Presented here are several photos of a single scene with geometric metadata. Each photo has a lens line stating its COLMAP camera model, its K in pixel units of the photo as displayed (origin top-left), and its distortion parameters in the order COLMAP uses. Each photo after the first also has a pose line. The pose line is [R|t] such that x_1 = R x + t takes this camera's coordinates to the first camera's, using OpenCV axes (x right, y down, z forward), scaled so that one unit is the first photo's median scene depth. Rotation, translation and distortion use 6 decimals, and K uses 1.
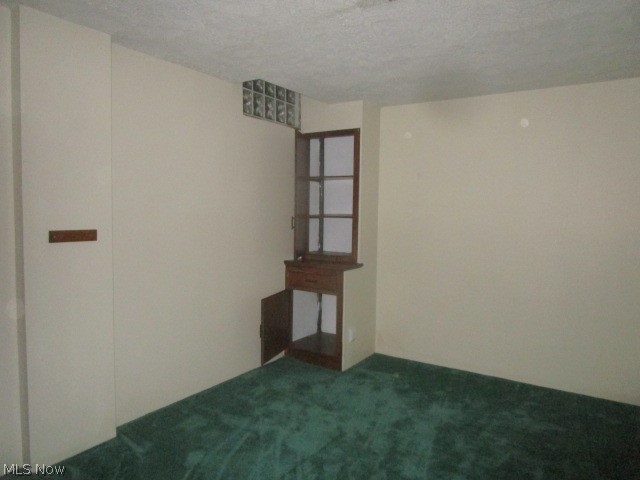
lens RADIAL K [[461.4, 0, 319.0], [0, 461.4, 238.6], [0, 0, 1]] dist [-0.009365, -0.001119]
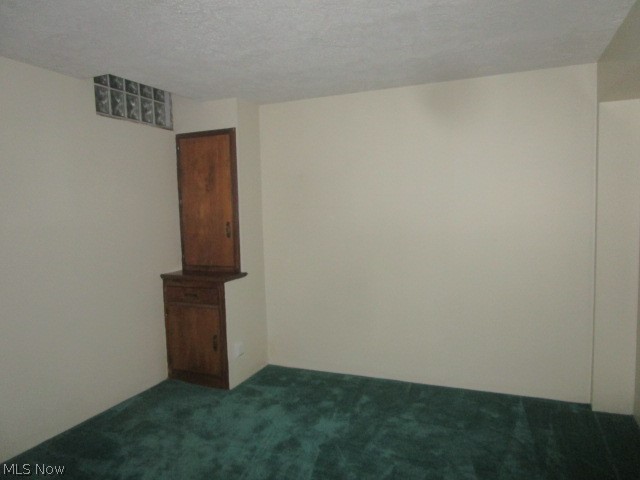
lens RADIAL K [[461.4, 0, 319.0], [0, 461.4, 238.6], [0, 0, 1]] dist [-0.009365, -0.001119]
pose [[0.983975, -0.053051, 0.170234, 0.098370], [0.052266, 0.998592, 0.009089, -0.018130], [-0.170476, -0.000046, 0.985362, 0.062654]]
